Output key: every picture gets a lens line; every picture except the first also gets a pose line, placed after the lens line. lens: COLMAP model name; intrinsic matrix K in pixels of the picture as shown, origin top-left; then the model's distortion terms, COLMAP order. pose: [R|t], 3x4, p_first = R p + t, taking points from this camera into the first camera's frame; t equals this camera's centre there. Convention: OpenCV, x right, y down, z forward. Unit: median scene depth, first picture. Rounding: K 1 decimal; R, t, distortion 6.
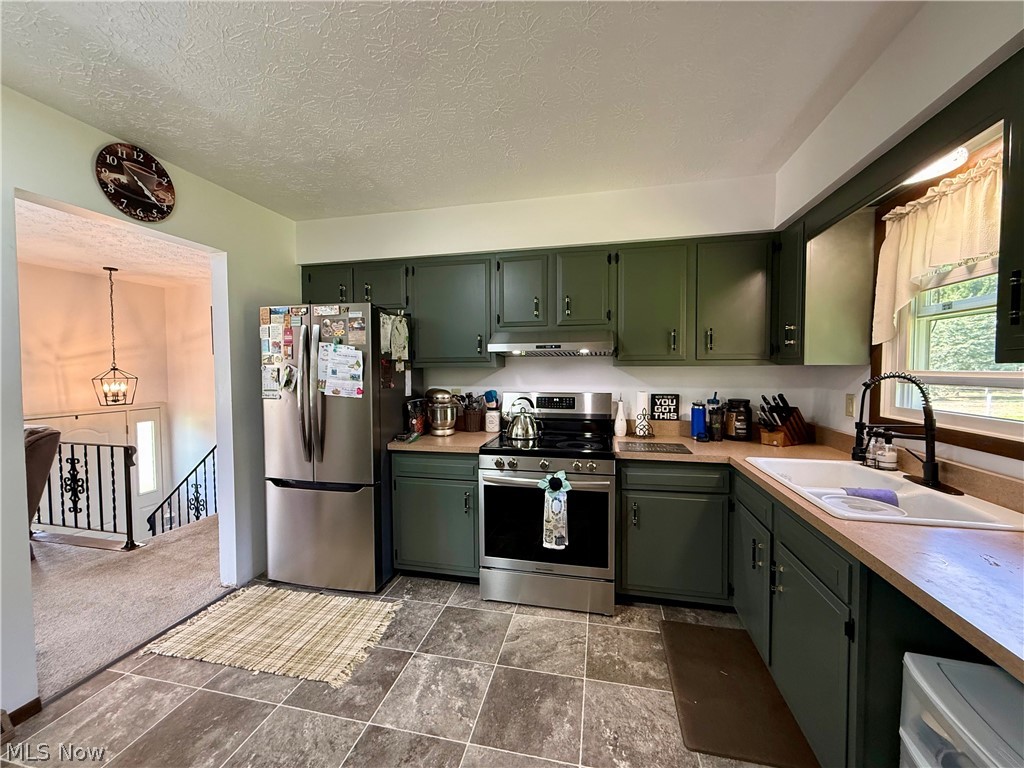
lens RADIAL K [[406.3, 0, 500.0], [0, 406.3, 381.7], [0, 0, 1]] dist [0.006314, -0.000919]
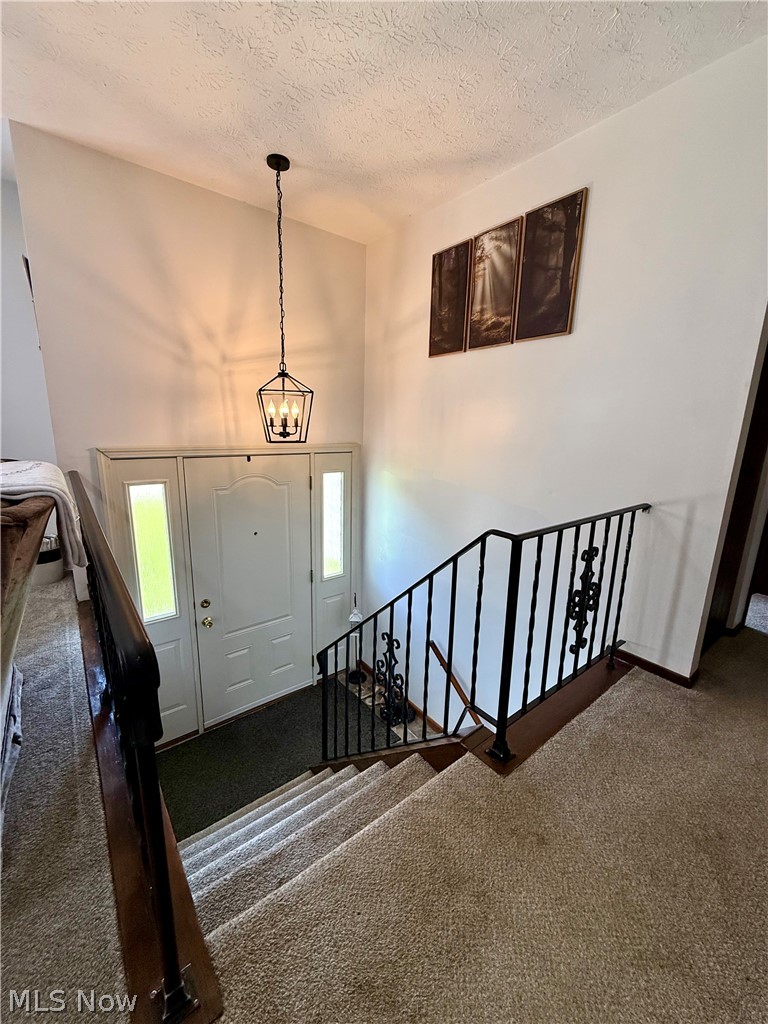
lens RADIAL K [[406.3, 0, 382.9], [0, 406.3, 512.8], [0, 0, 1]] dist [0.006314, -0.000919]
pose [[0.784103, 0.160121, -0.599620, -0.486836], [-0.052221, 0.979741, 0.193340, 0.037761], [0.618430, -0.120286, 0.776579, 0.640040]]
